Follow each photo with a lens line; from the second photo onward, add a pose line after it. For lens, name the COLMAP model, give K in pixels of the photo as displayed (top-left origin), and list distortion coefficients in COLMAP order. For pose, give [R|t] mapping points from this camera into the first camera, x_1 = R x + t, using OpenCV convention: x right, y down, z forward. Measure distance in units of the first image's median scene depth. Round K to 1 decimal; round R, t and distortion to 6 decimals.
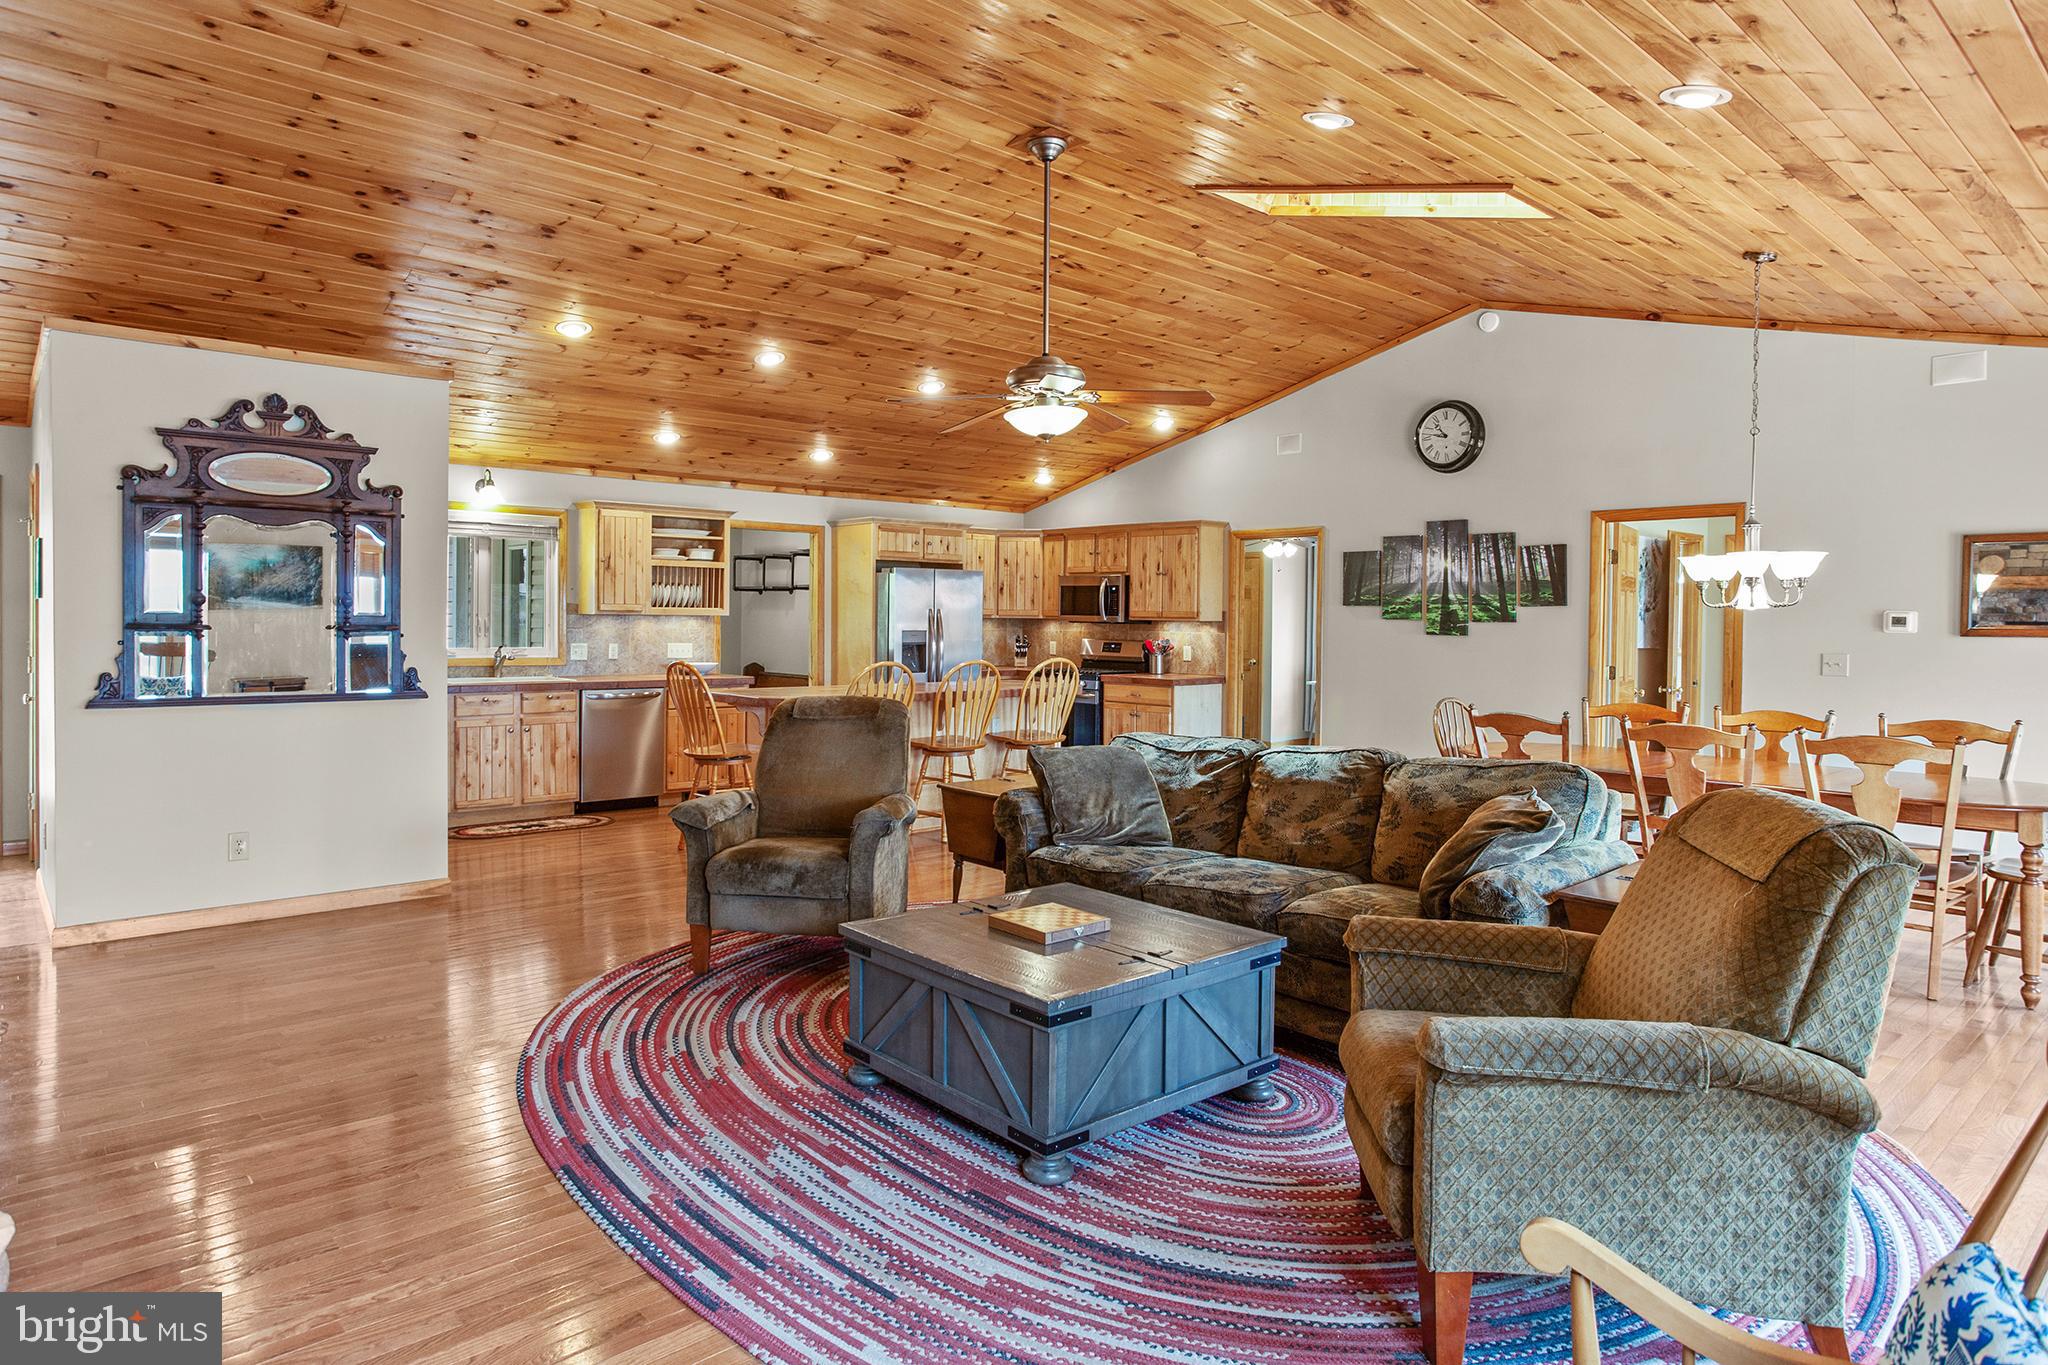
lens RADIAL K [[1220.1, 0, 1020.2], [0, 1220.1, 634.5], [0, 0, 1]] dist [-0.000480, 0.000838]
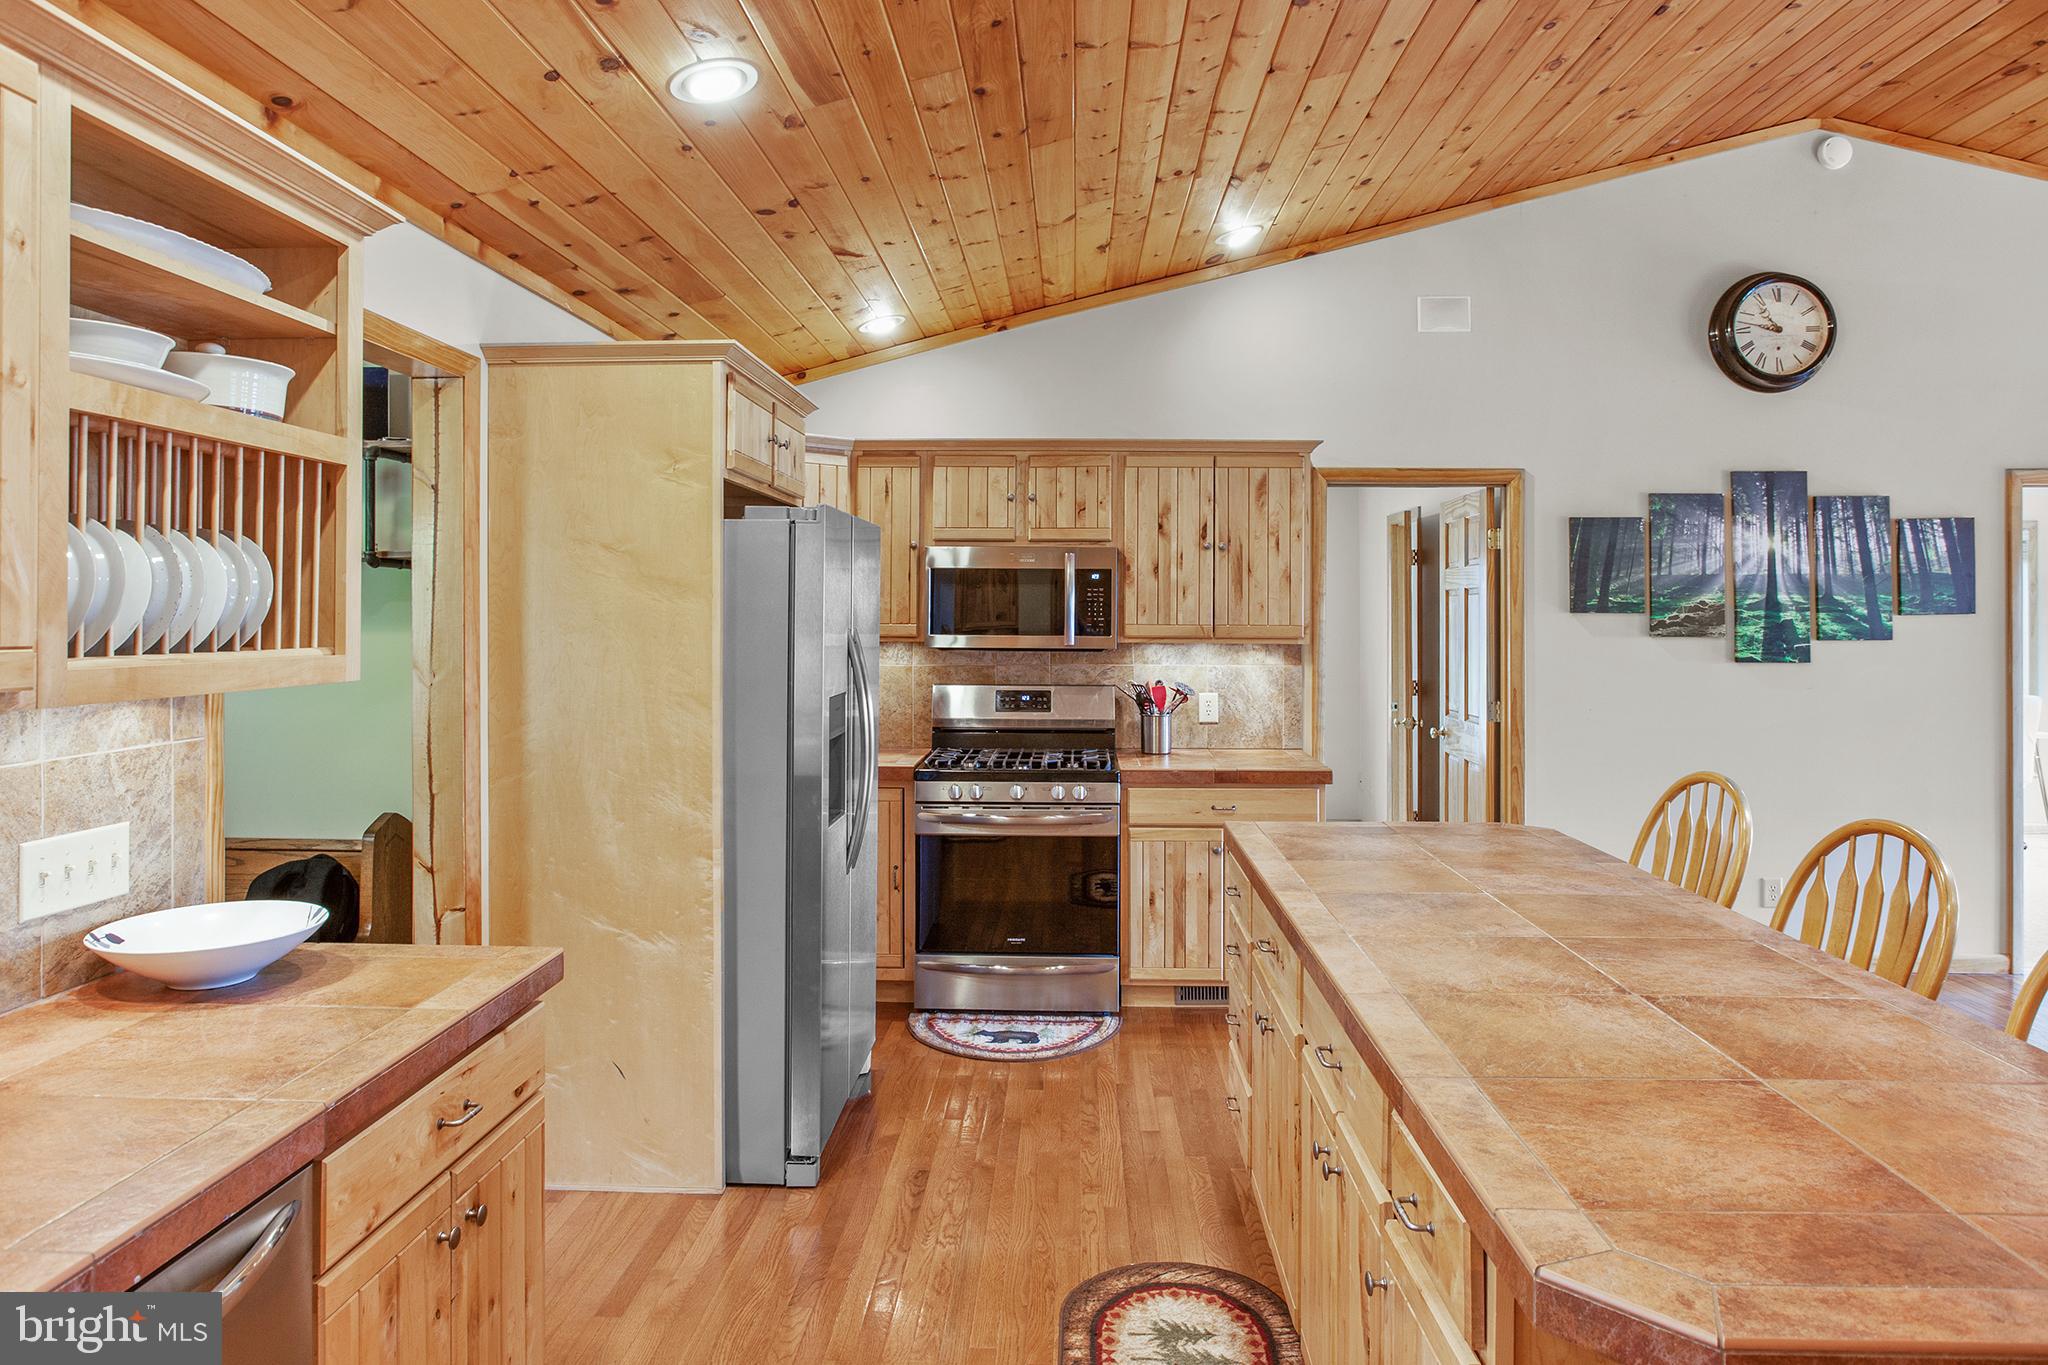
lens RADIAL K [[1285.7, 0, 1031.5], [0, 1285.7, 611.4], [0, 0, 1]] dist [-0.011364, 0.002091]
pose [[0.692775, -0.007858, 0.721111, -0.337424], [0.015997, 0.999862, -0.004473, -0.026223], [-0.720976, 0.014635, 0.692805, 0.784890]]
